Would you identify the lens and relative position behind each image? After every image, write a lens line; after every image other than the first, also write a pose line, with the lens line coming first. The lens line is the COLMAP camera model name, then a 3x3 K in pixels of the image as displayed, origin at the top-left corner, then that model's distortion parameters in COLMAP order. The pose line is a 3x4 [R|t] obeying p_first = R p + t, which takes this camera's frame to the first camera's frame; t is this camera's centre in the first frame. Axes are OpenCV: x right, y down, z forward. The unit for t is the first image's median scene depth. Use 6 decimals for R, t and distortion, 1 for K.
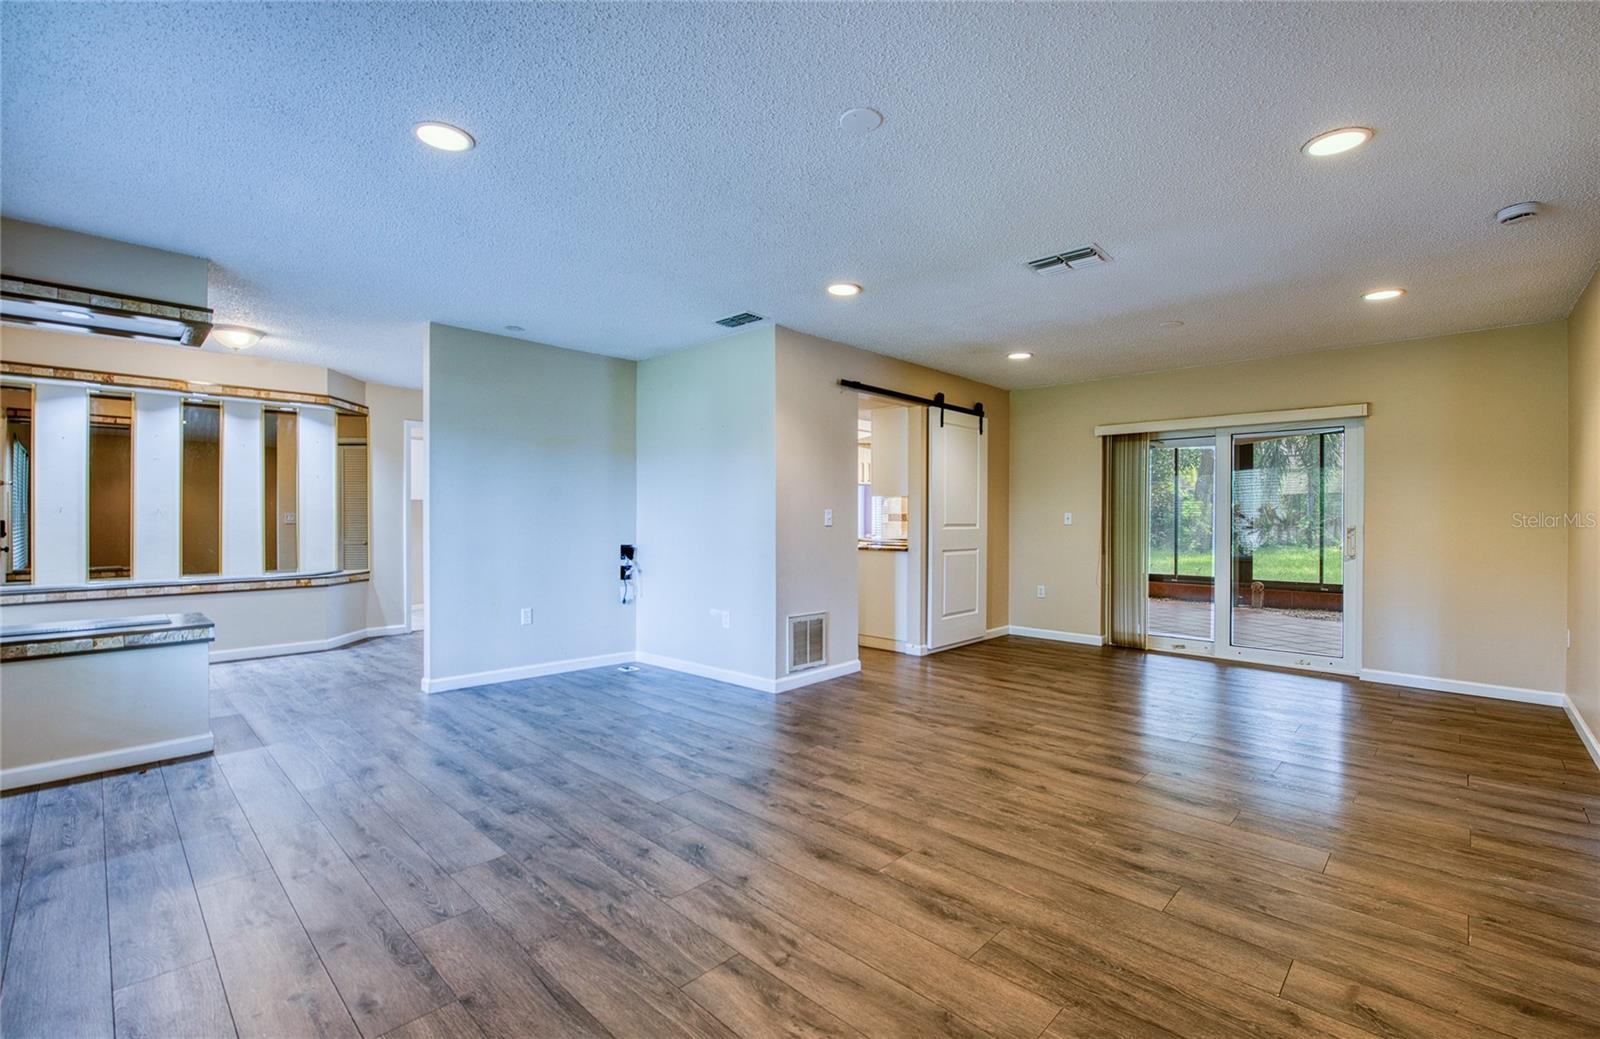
lens RADIAL K [[695.7, 0, 797.1], [0, 695.7, 522.2], [0, 0, 1]] dist [-0.006943, -0.005318]
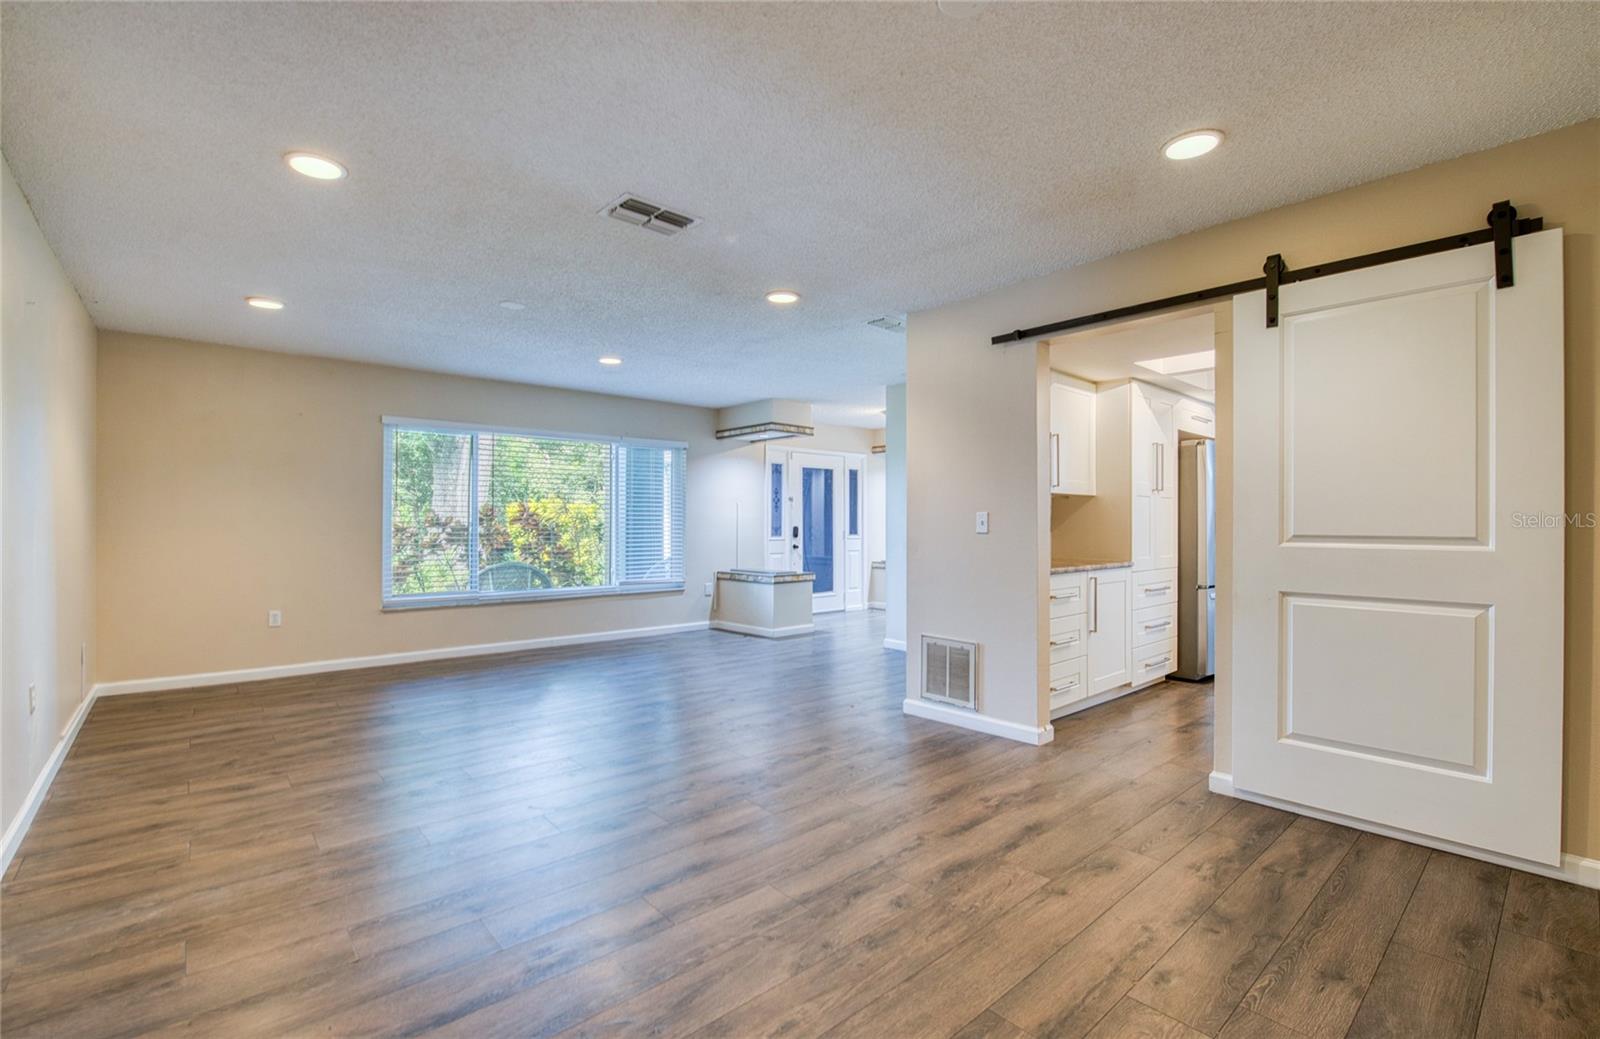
lens RADIAL K [[695.7, 0, 797.1], [0, 695.7, 522.2], [0, 0, 1]] dist [-0.006943, -0.005318]
pose [[-0.085302, -0.004197, -0.996346, 1.212641], [-0.005640, 0.999977, -0.003730, -0.003685], [0.996339, 0.005301, -0.085324, 1.251452]]
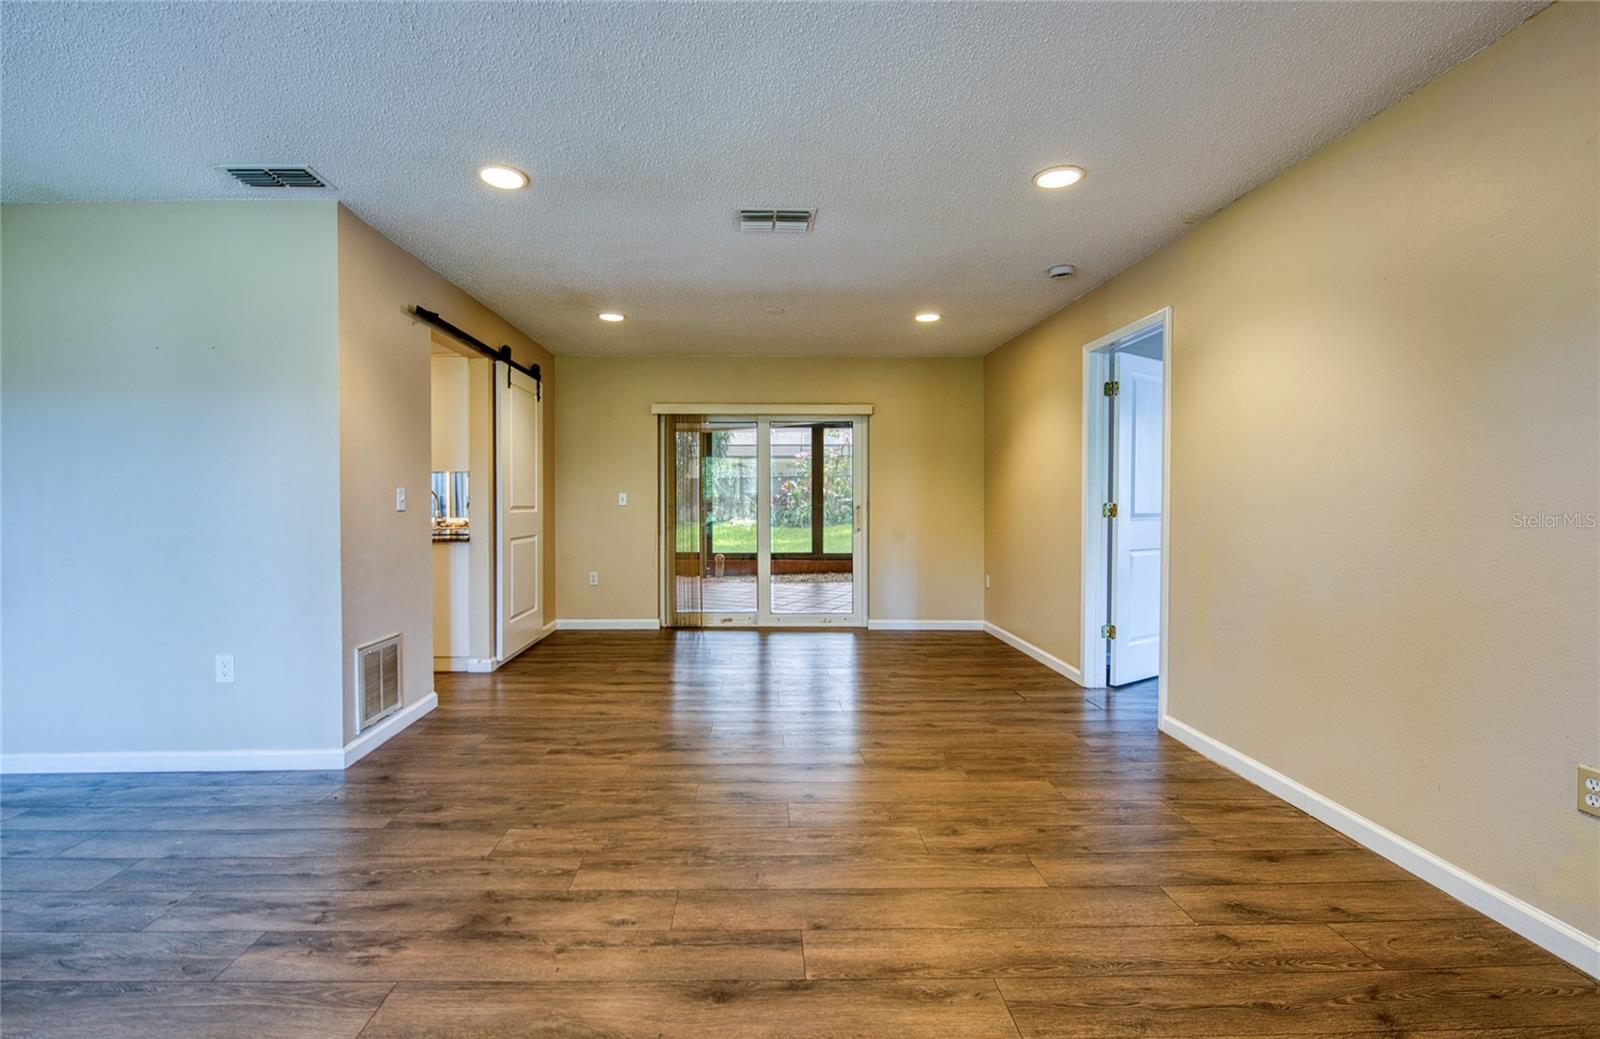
lens RADIAL K [[713.9, 0, 771.5], [0, 713.9, 500.8], [0, 0, 1]] dist [-0.005989, -0.005494]
pose [[0.707441, -0.005574, 0.706750, -0.289692], [0.008635, 0.999962, -0.000757, -0.000406], [-0.706719, 0.006638, 0.707463, 0.328764]]
